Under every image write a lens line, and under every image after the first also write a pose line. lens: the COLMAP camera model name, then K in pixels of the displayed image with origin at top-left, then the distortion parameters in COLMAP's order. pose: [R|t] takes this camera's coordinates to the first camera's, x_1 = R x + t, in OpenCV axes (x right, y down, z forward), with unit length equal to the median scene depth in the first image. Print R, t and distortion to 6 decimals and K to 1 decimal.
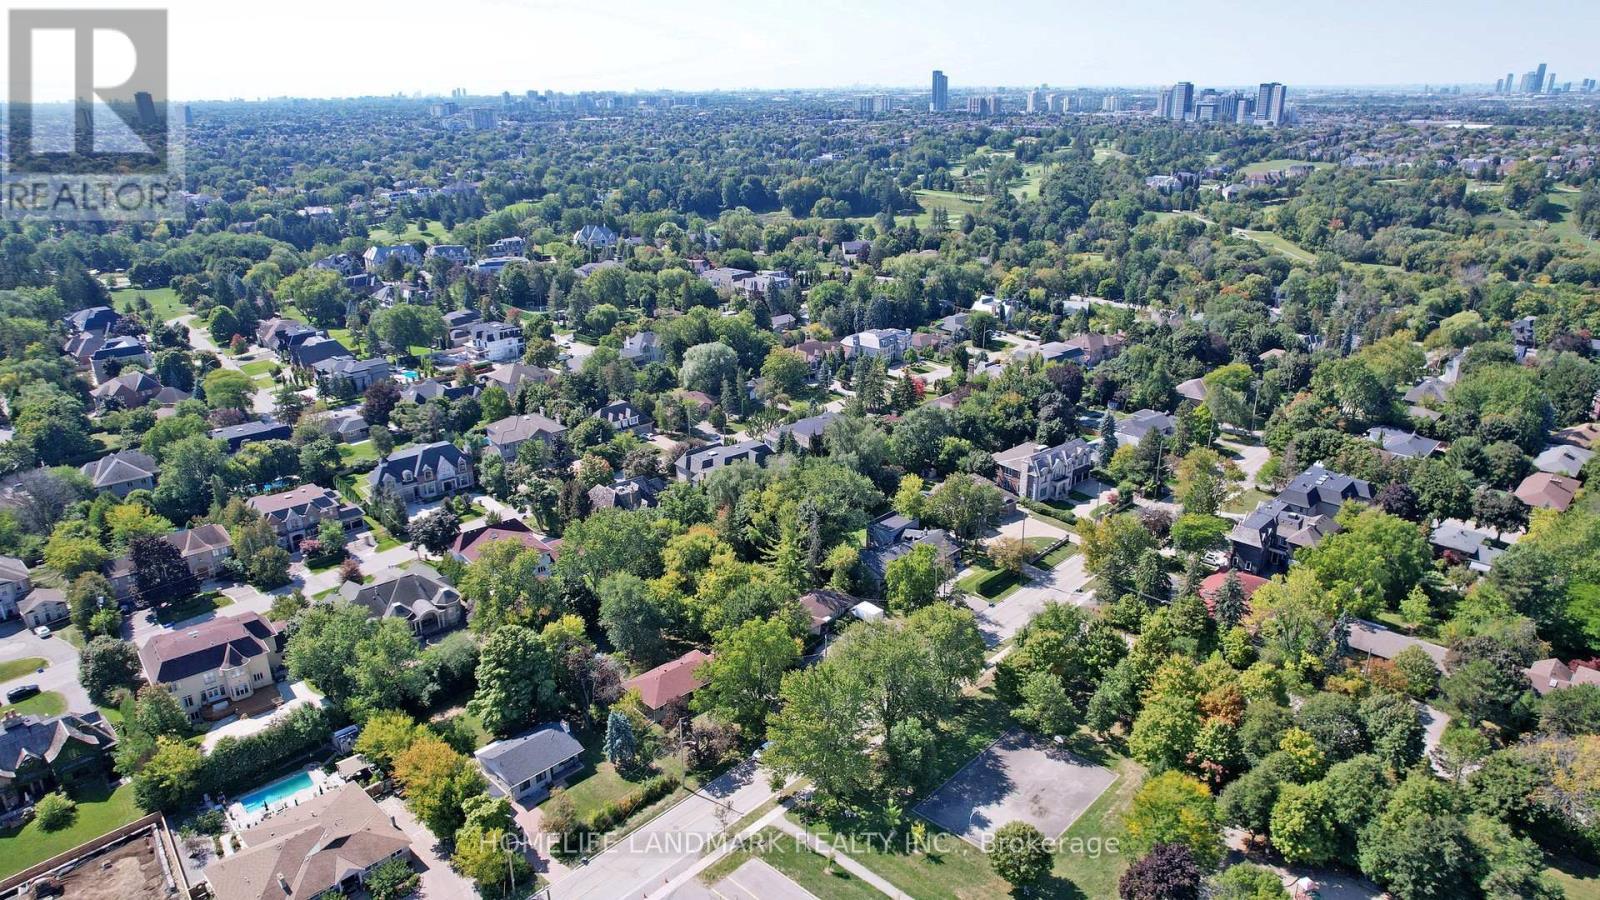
lens RADIAL K [[1025.5, 0, 800.0], [0, 1025.5, 450.0], [0, 0, 1]] dist [-0.072052, 0.060851]
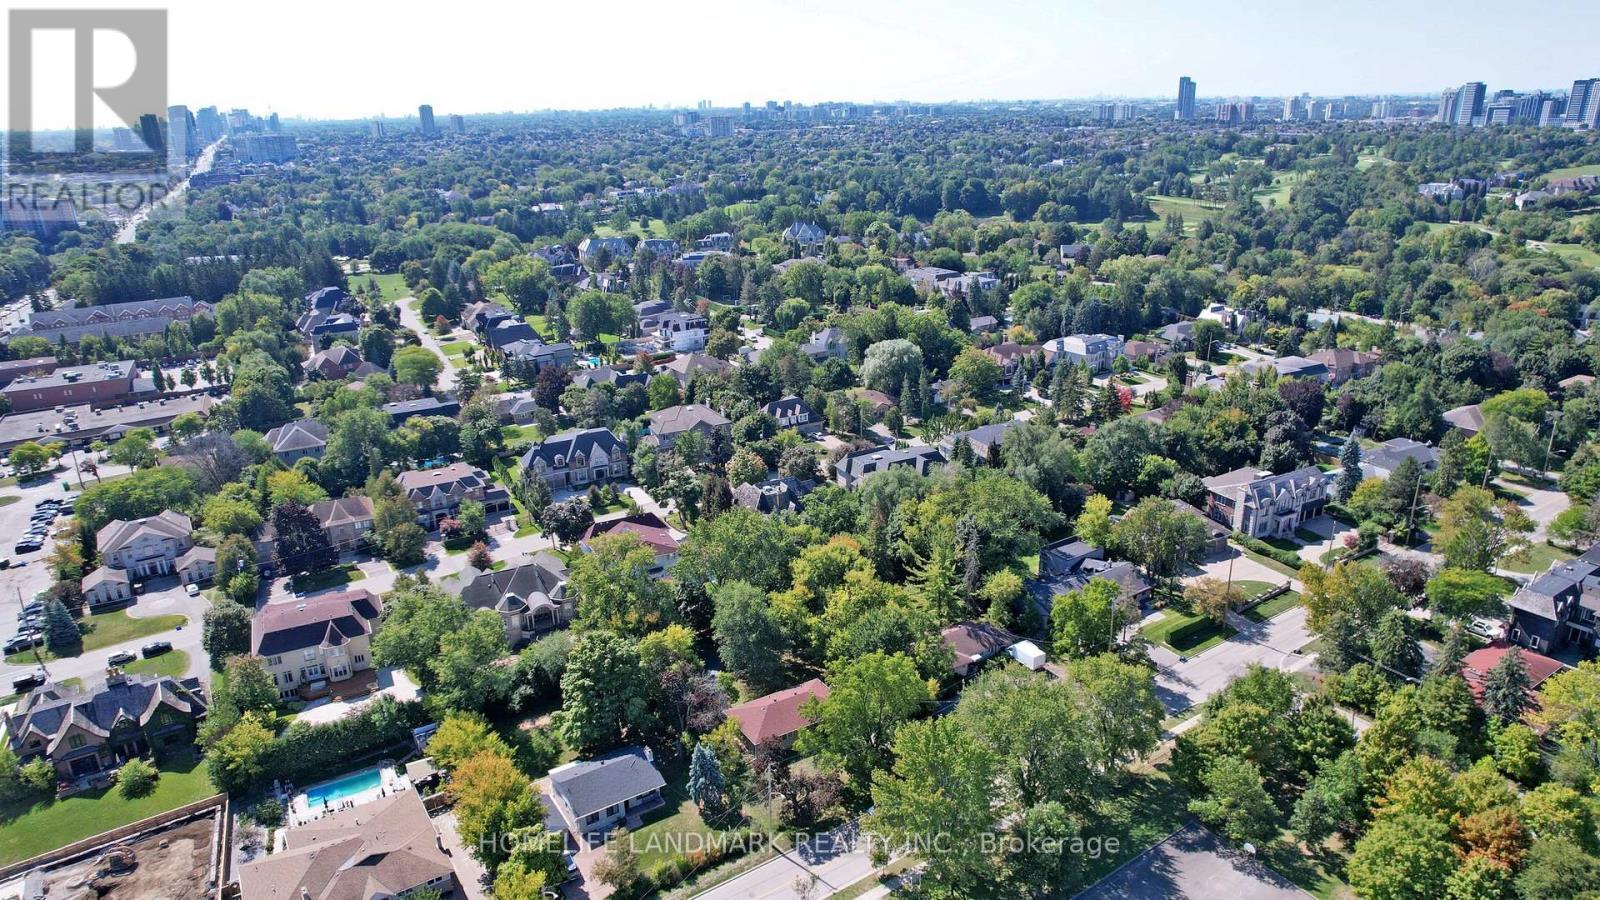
lens RADIAL K [[1025.5, 0, 800.0], [0, 1025.5, 450.0], [0, 0, 1]] dist [-0.072052, 0.060851]
pose [[0.975903, 0.060403, -0.209677, 0.037544], [-0.062540, 0.998036, -0.003569, 0.004624], [0.209049, 0.016597, 0.977764, 0.104992]]
